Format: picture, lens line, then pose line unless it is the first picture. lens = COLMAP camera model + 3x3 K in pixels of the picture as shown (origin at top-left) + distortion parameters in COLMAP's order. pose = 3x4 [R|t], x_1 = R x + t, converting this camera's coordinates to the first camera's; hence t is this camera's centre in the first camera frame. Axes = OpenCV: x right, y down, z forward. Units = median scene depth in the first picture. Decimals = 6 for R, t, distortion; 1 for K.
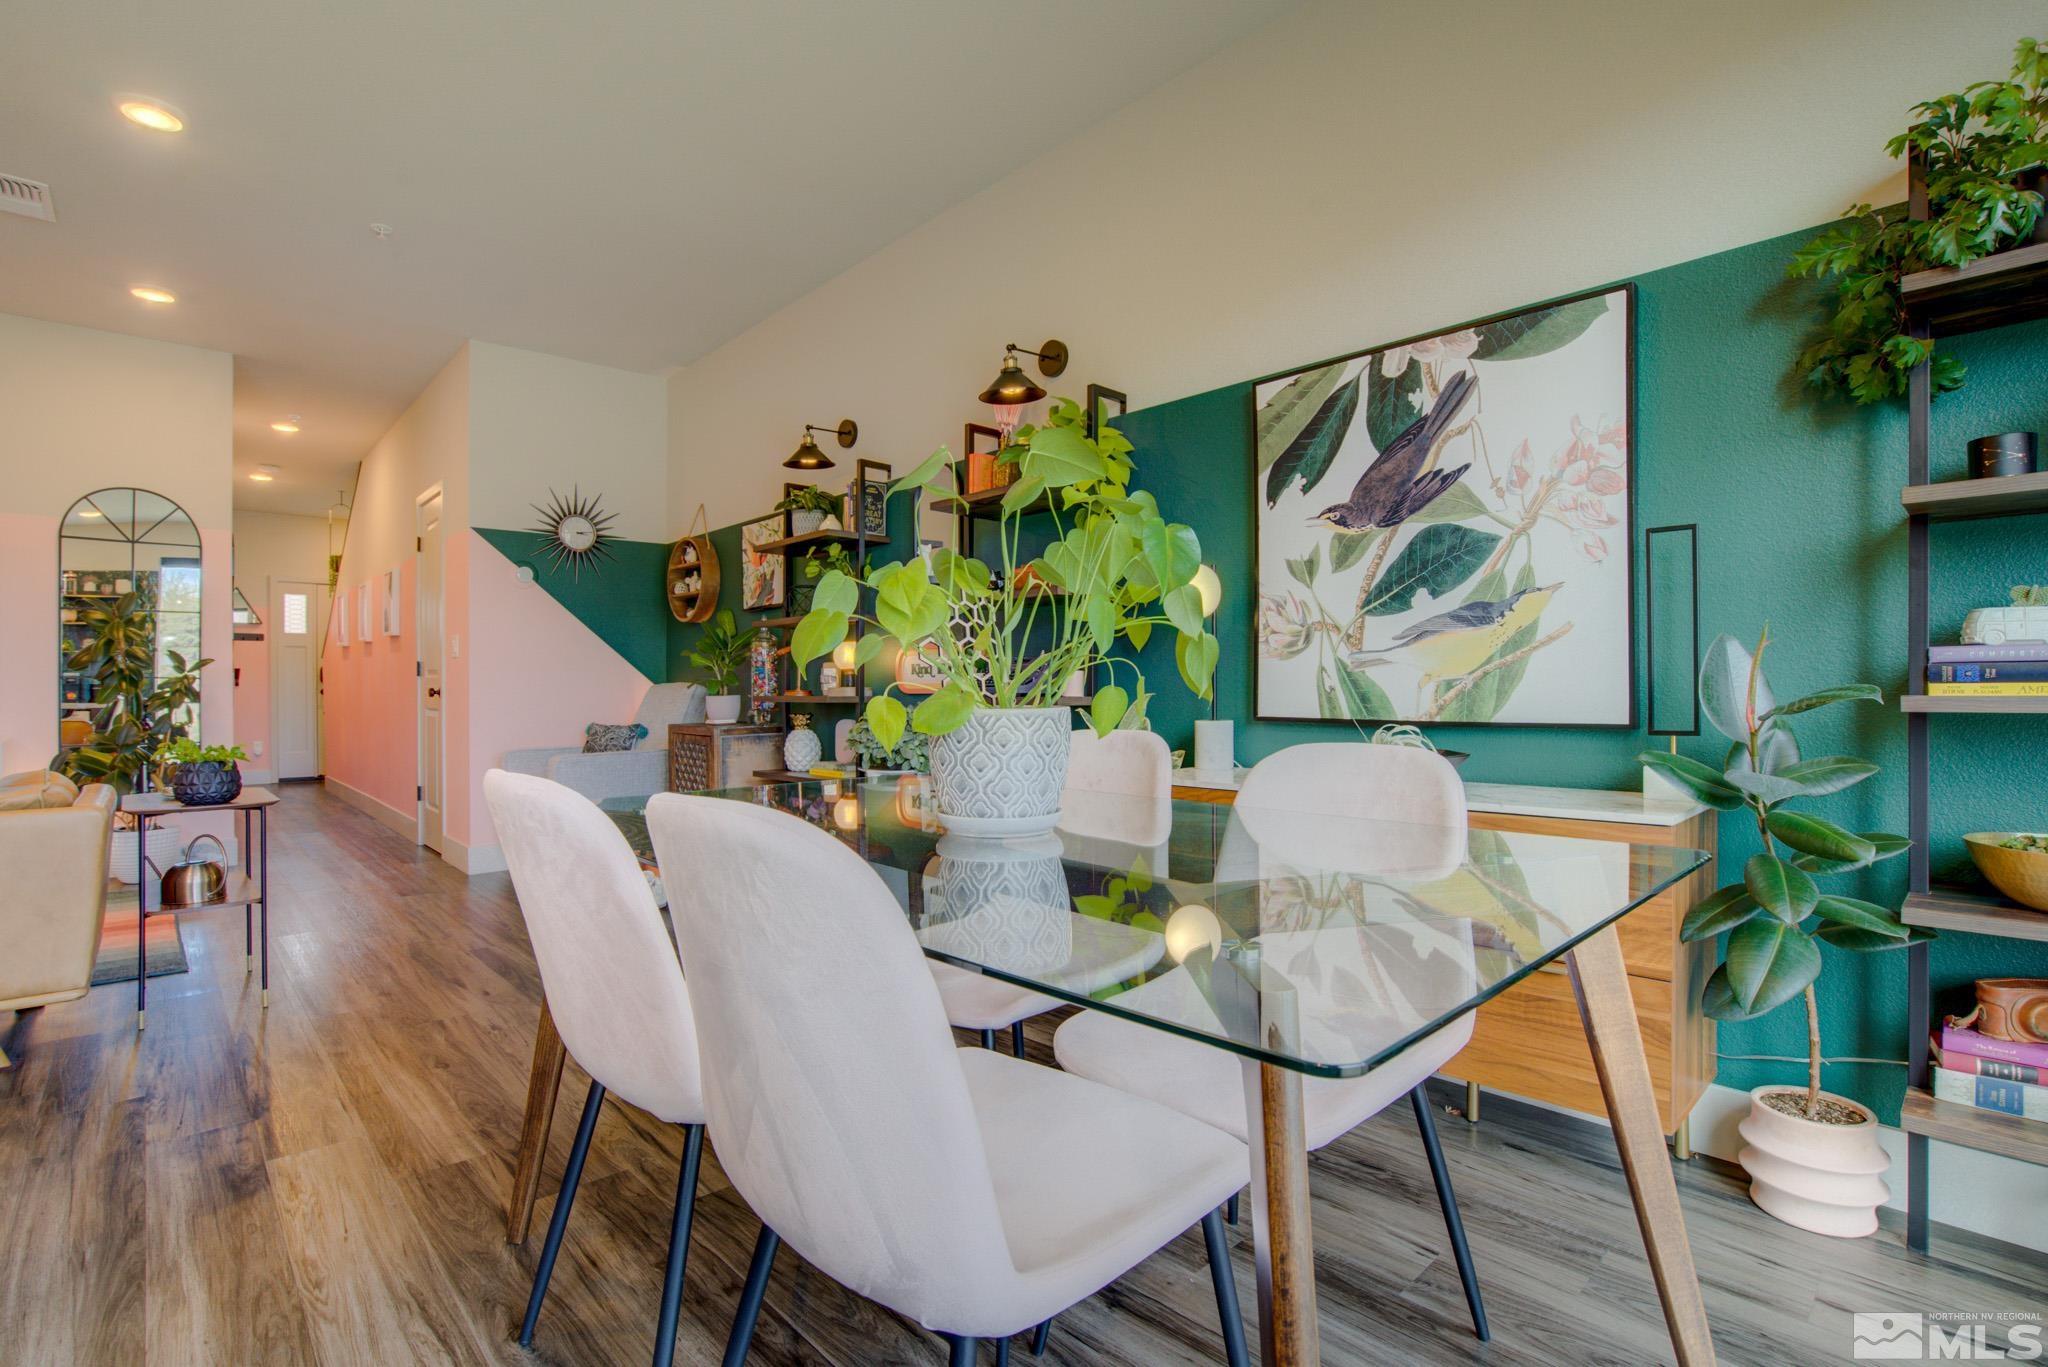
lens RADIAL K [[925.5, 0, 1024.0], [0, 925.5, 683.5], [0, 0, 1]] dist [-0.049851, 0.000290]
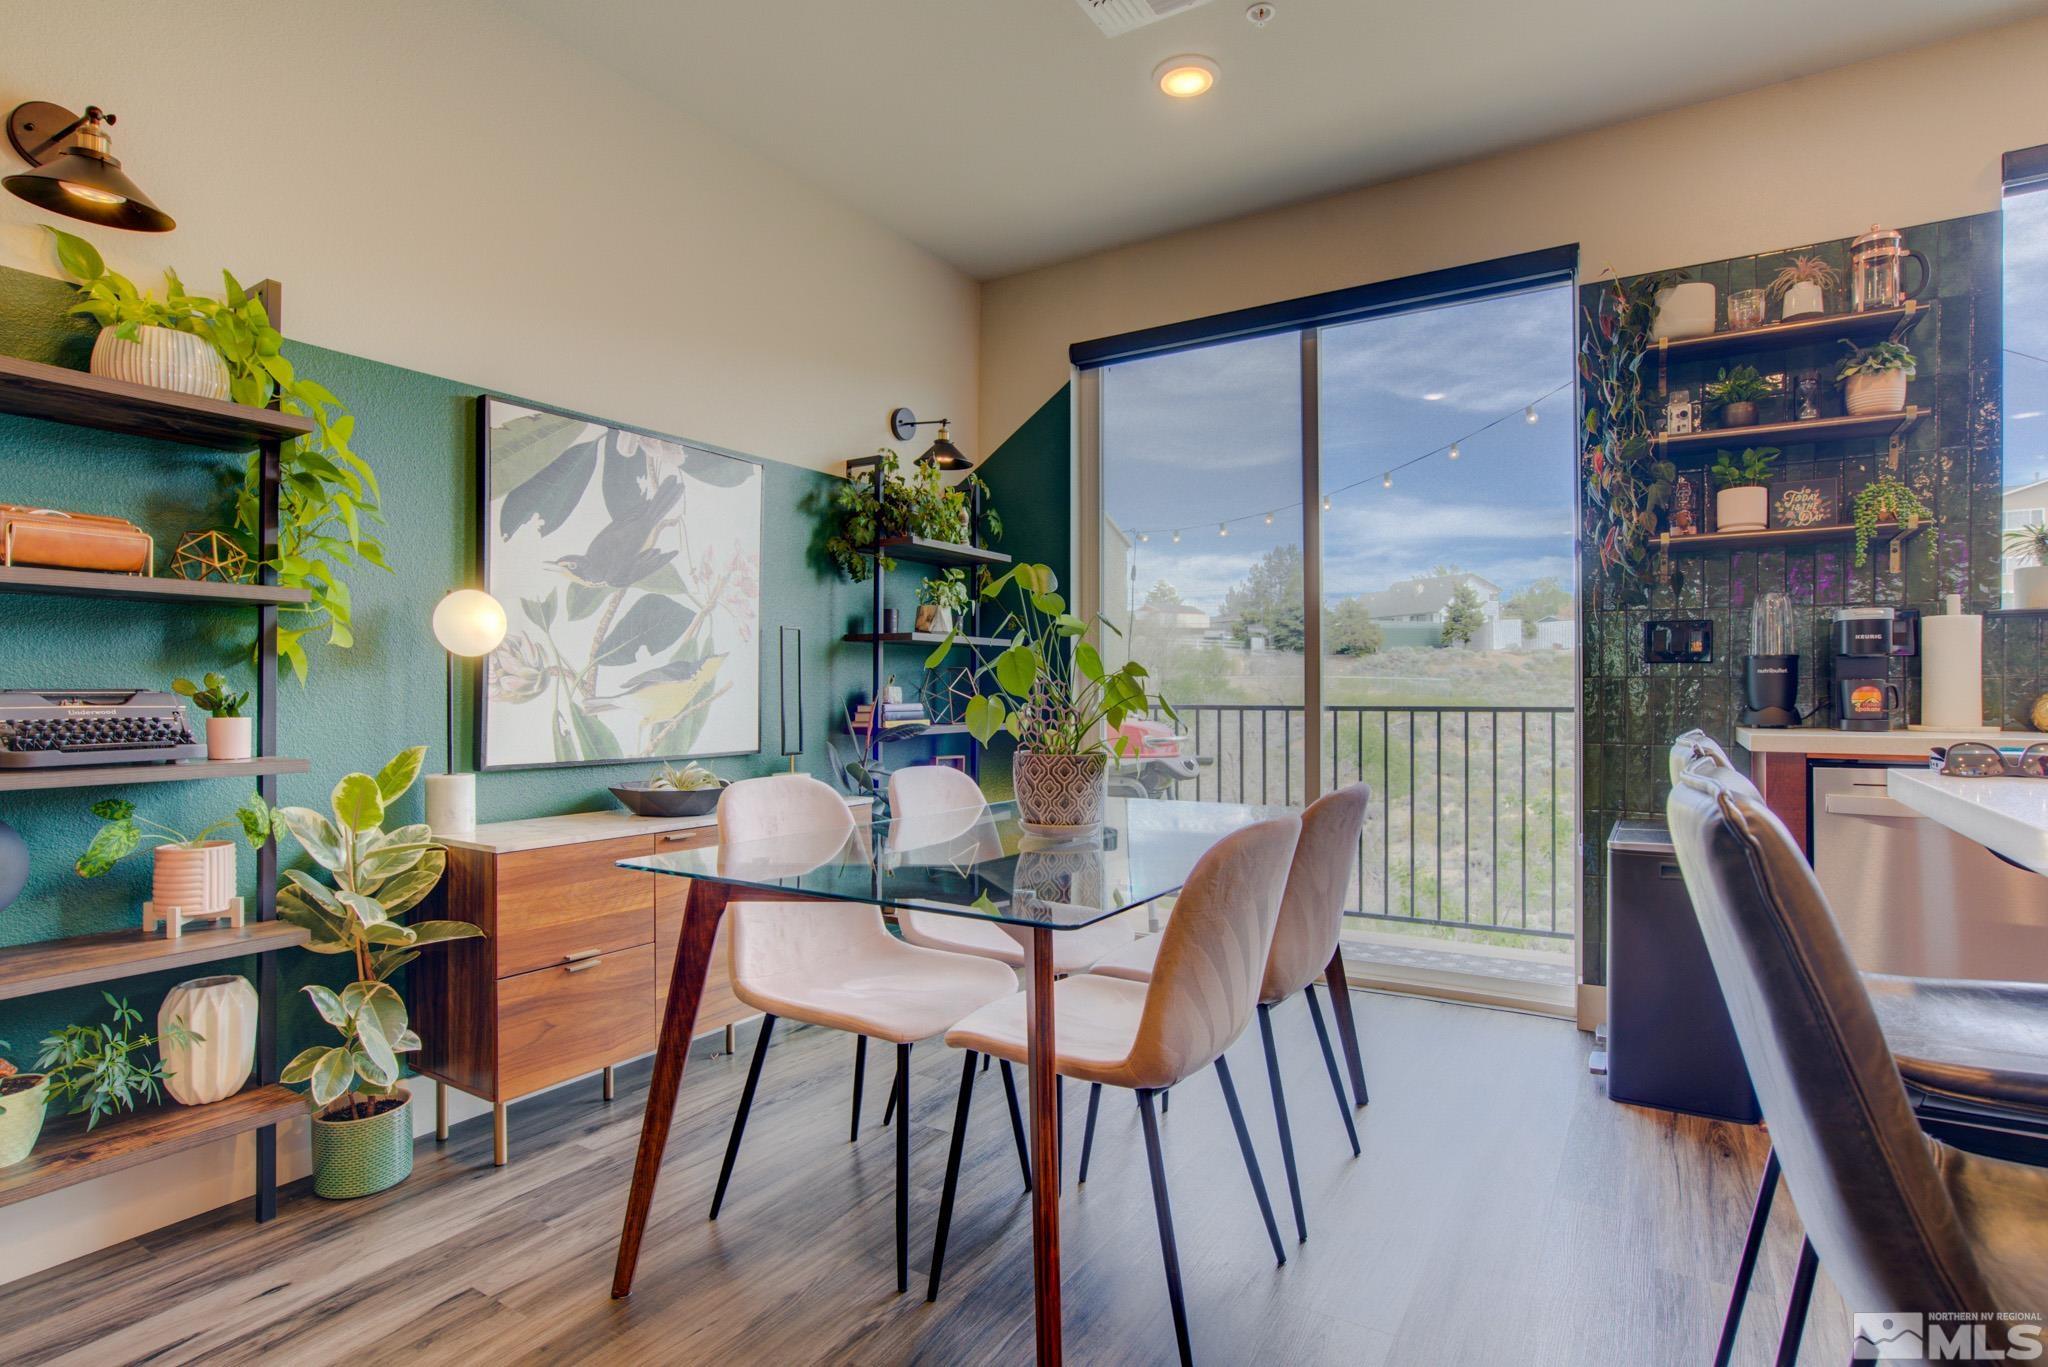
lens RADIAL K [[1082.3, 0, 1024.0], [0, 1082.3, 683.5], [0, 0, 1]] dist [-0.002525, -0.000140]
pose [[-0.237820, 0.013337, 0.971218, -1.003976], [-0.002303, 0.999895, -0.014295, -0.034631], [-0.971306, -0.005636, -0.237765, 0.825872]]
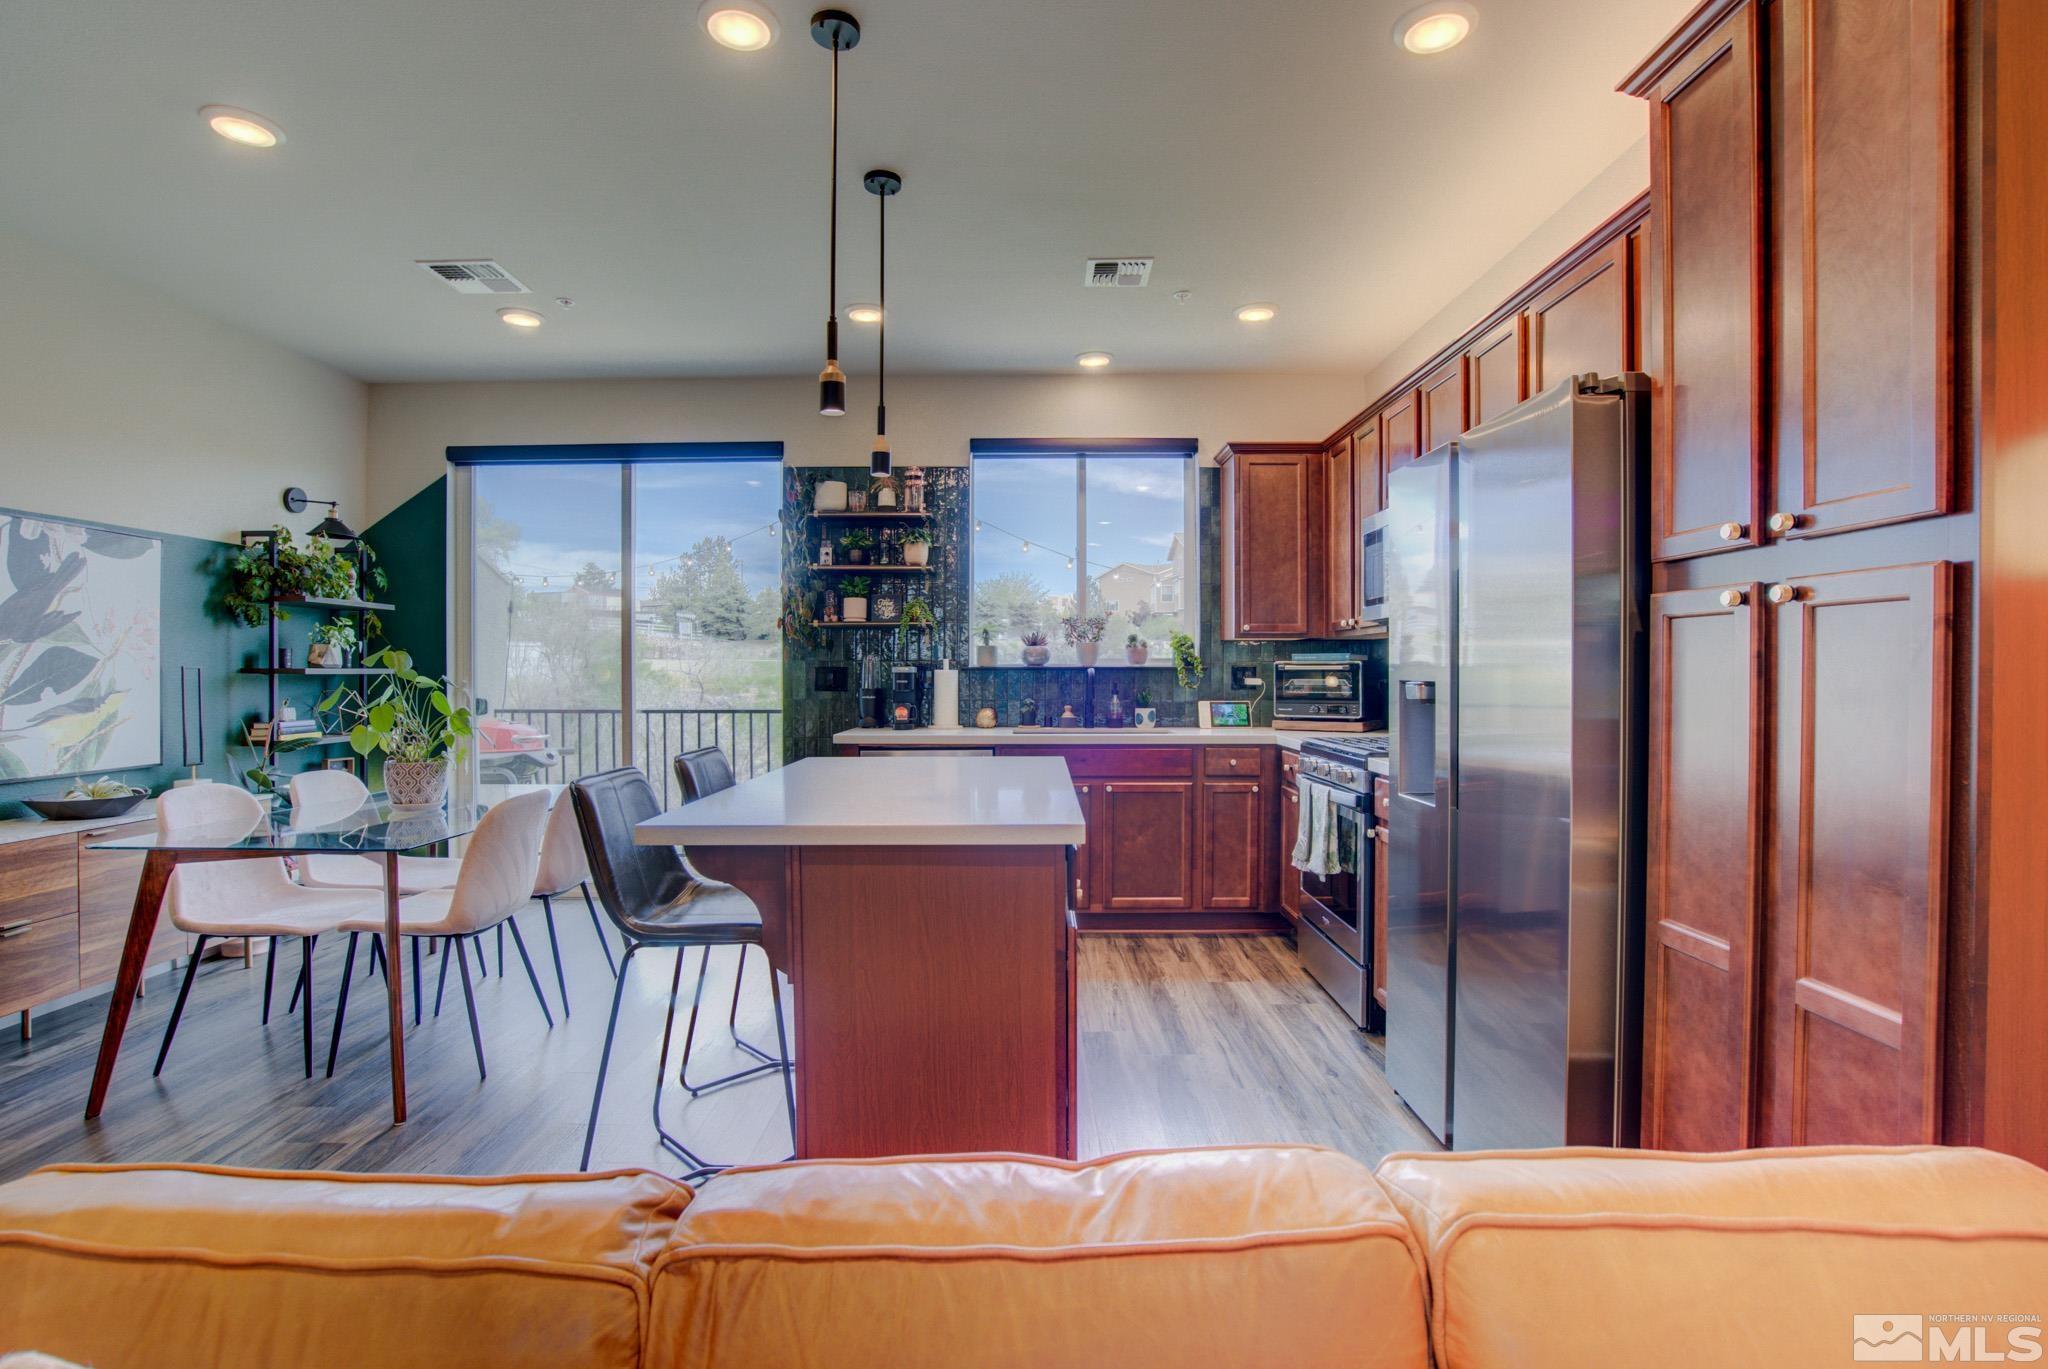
lens RADIAL K [[972.3, 0, 1024.0], [0, 972.3, 684.5], [0, 0, 1]] dist [-0.051997, 0.022237]
pose [[-0.709794, -0.002899, 0.704403, -1.734231], [0.001229, 0.999985, 0.005354, -0.110857], [-0.704408, 0.004666, -0.709780, 0.938124]]
